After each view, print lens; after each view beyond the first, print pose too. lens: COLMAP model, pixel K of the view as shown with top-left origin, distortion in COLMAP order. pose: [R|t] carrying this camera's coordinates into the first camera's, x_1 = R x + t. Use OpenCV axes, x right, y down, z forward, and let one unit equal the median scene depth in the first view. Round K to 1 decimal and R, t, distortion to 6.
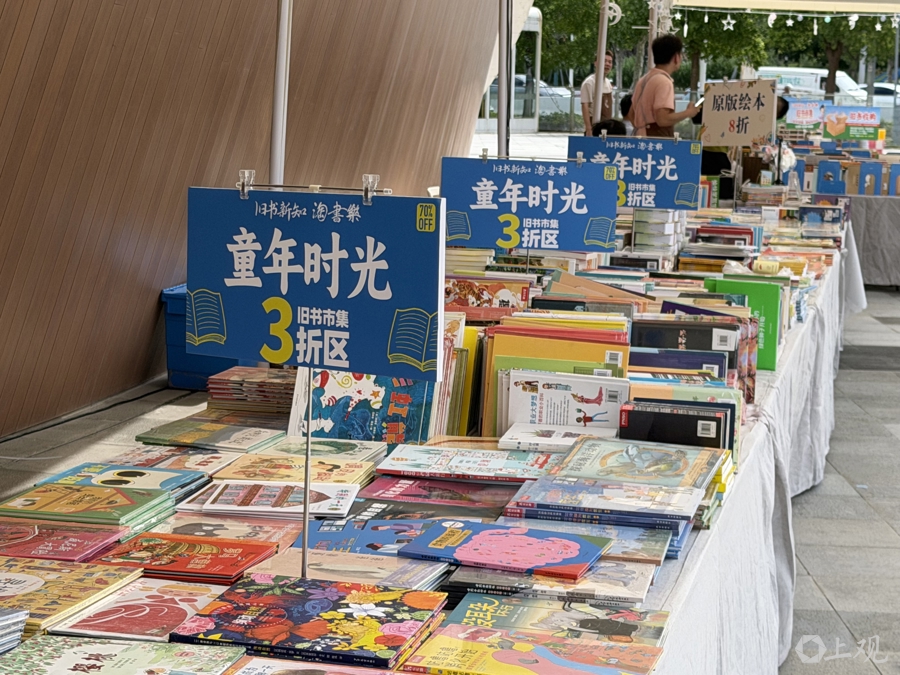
lens RADIAL K [[1995.1, 0, 450.0], [0, 1995.1, 337.5], [0, 0, 1]] dist [0.101995, 0.620643]
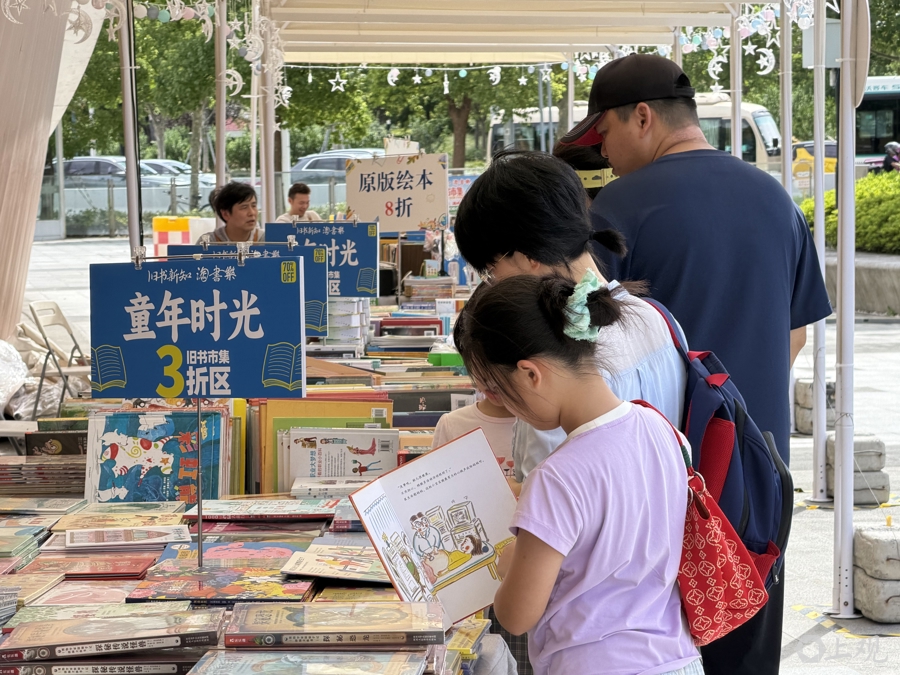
lens RADIAL K [[2813.1, 0, 450.0], [0, 2813.1, 337.5], [0, 0, 1]] dist [0.157247, 0.971037]
pose [[0.981910, -0.060453, 0.179437, -0.123727], [0.072019, 0.995677, -0.058652, 0.049679], [-0.175116, 0.070514, 0.982019, -0.418604]]
